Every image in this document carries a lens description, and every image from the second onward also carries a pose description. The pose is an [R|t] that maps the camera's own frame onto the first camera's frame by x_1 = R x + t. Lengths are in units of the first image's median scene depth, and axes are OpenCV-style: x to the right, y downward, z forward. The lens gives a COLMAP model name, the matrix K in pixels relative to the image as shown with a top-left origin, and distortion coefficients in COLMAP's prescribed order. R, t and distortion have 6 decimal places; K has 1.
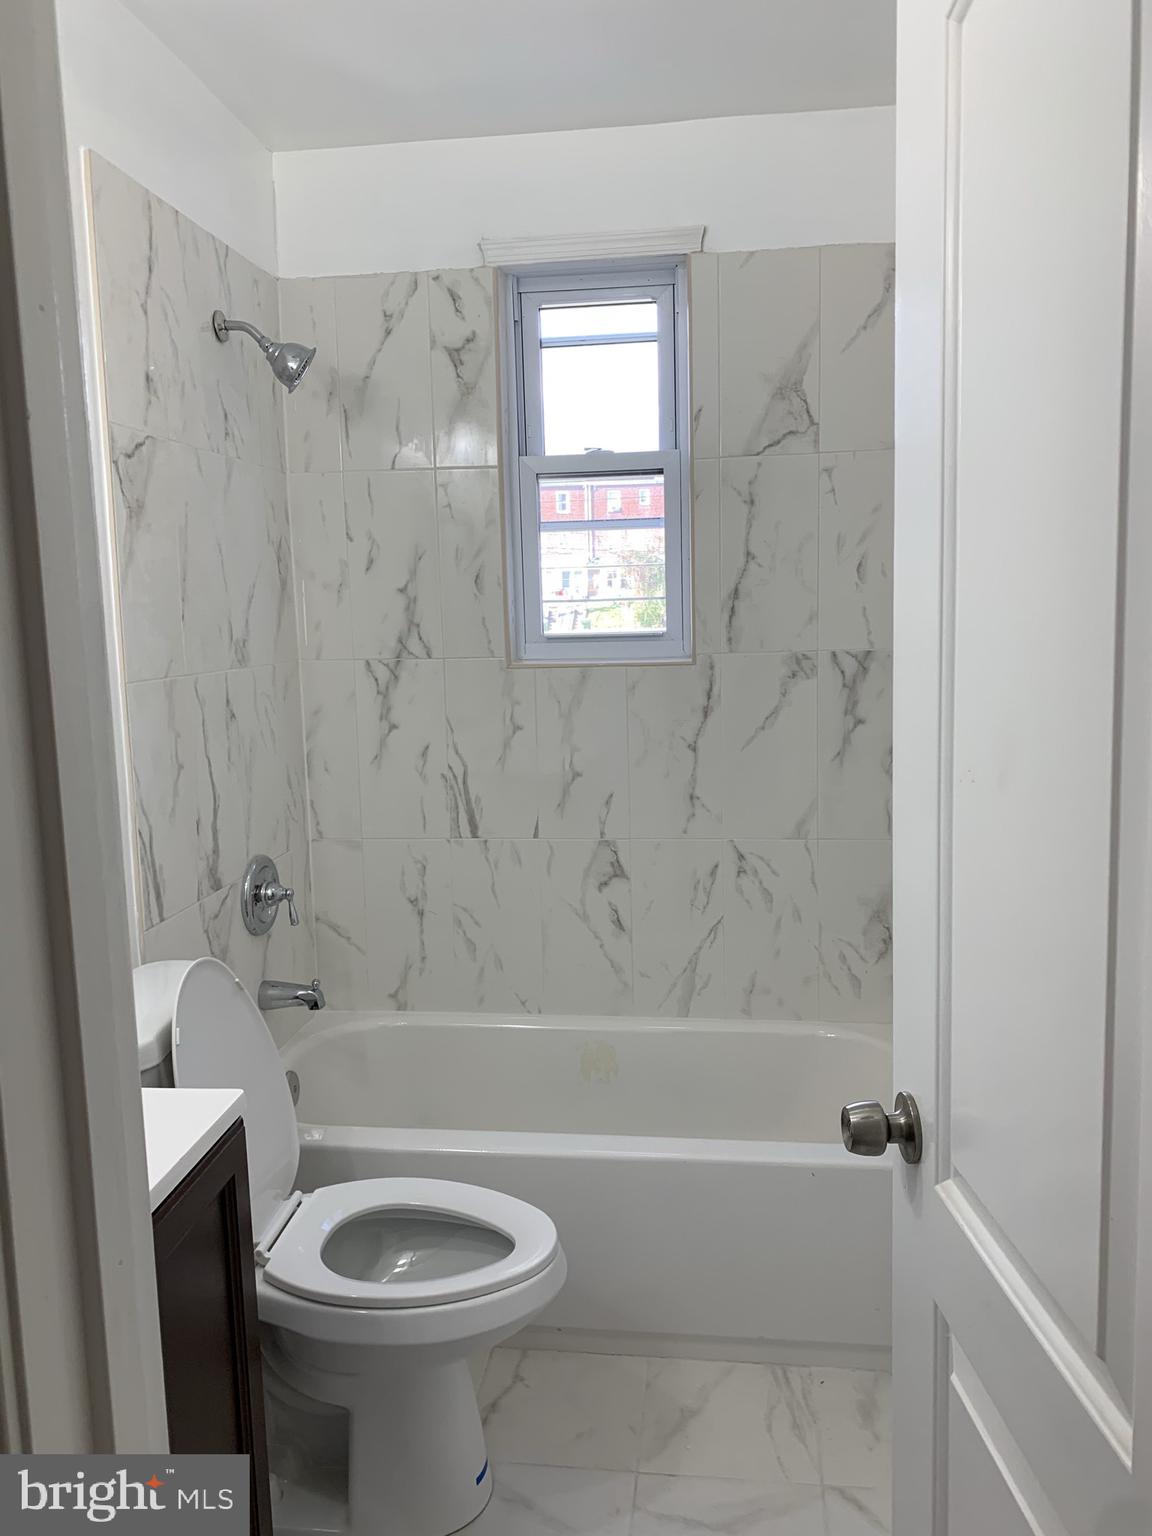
lens RADIAL K [[1171.5, 0, 576.0], [0, 1171.5, 768.0], [0, 0, 1]] dist [0.025902, -0.014086]
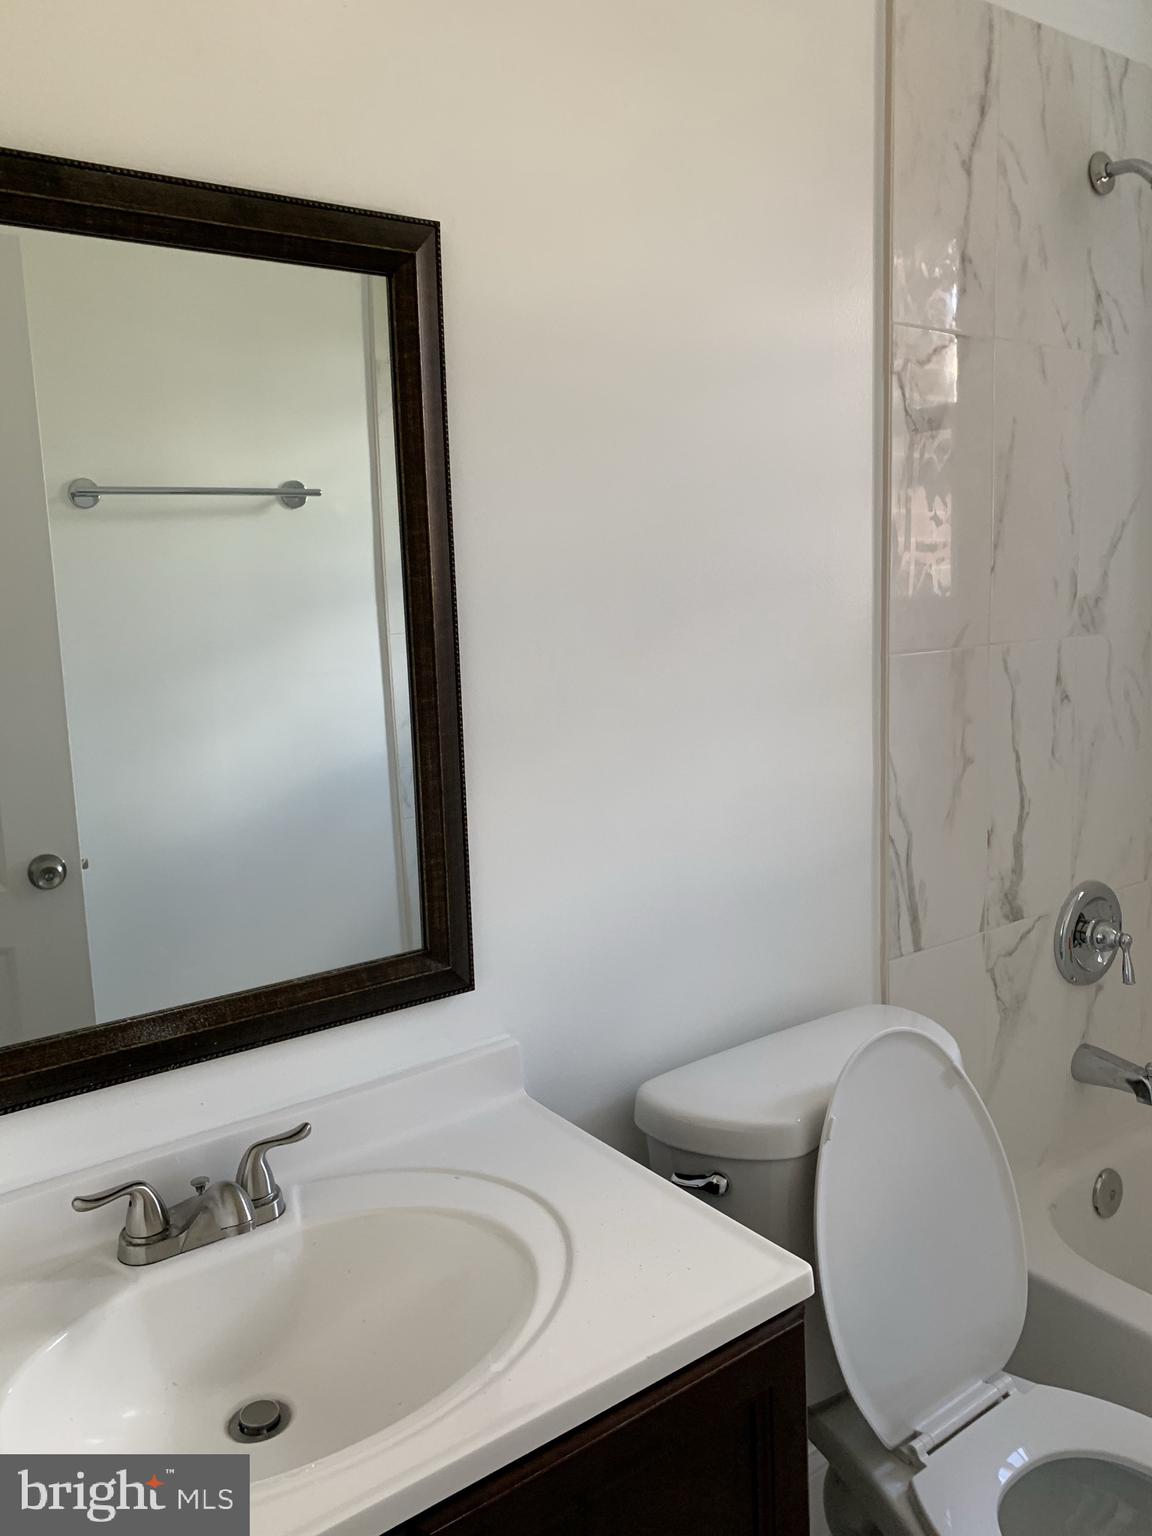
lens RADIAL K [[1154.8, 0, 576.0], [0, 1154.8, 768.0], [0, 0, 1]] dist [0.002172, 0.006996]
pose [[0.671663, 0.105750, -0.733270, 0.050558], [-0.077580, 0.994358, 0.072341, -0.029597], [0.736783, 0.008298, 0.676078, 0.265973]]
